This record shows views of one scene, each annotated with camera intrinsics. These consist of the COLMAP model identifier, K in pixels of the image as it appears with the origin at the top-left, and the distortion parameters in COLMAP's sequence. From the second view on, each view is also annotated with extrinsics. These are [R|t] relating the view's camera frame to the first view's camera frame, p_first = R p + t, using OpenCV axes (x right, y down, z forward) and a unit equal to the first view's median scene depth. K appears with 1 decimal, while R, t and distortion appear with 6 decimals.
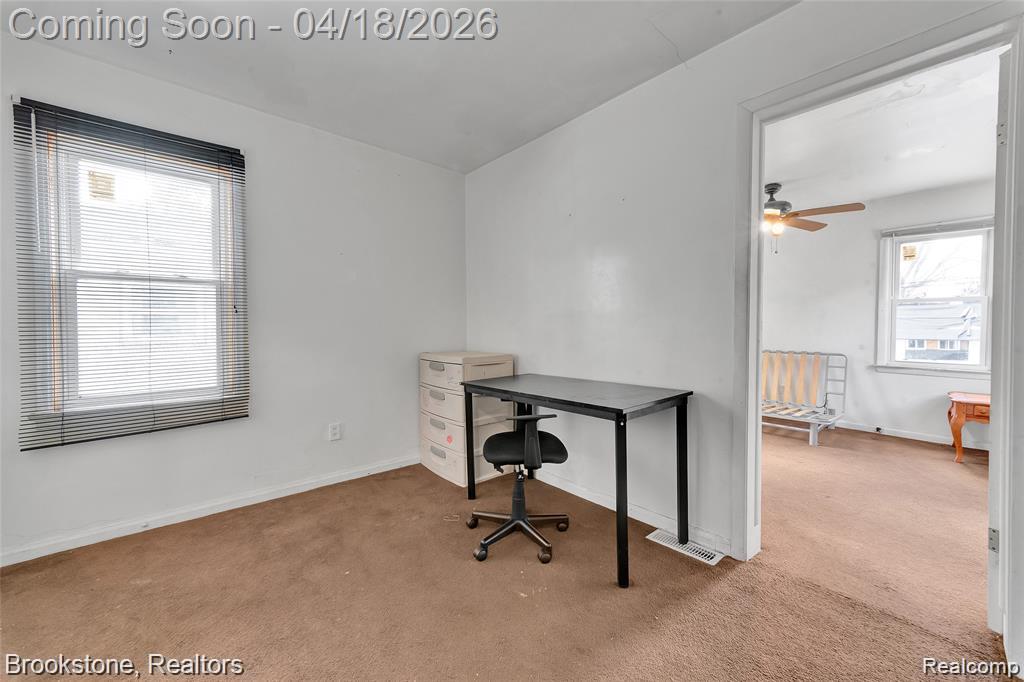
lens RADIAL K [[400.3, 0, 511.3], [0, 400.3, 338.7], [0, 0, 1]] dist [0.007796, 0.000086]
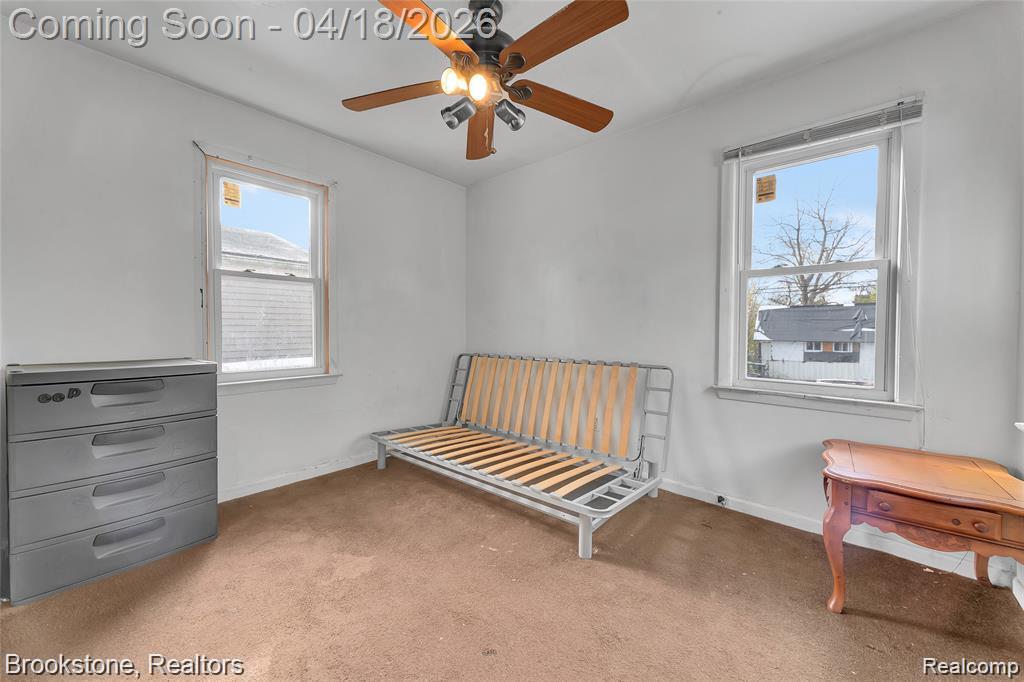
lens RADIAL K [[400.3, 0, 511.3], [0, 400.3, 338.7], [0, 0, 1]] dist [0.007796, 0.000086]
pose [[0.991243, 0.001267, 0.132047, 0.538238], [-0.000652, 0.999989, -0.004706, 0.000549], [-0.132052, 0.004579, 0.991232, 0.471954]]
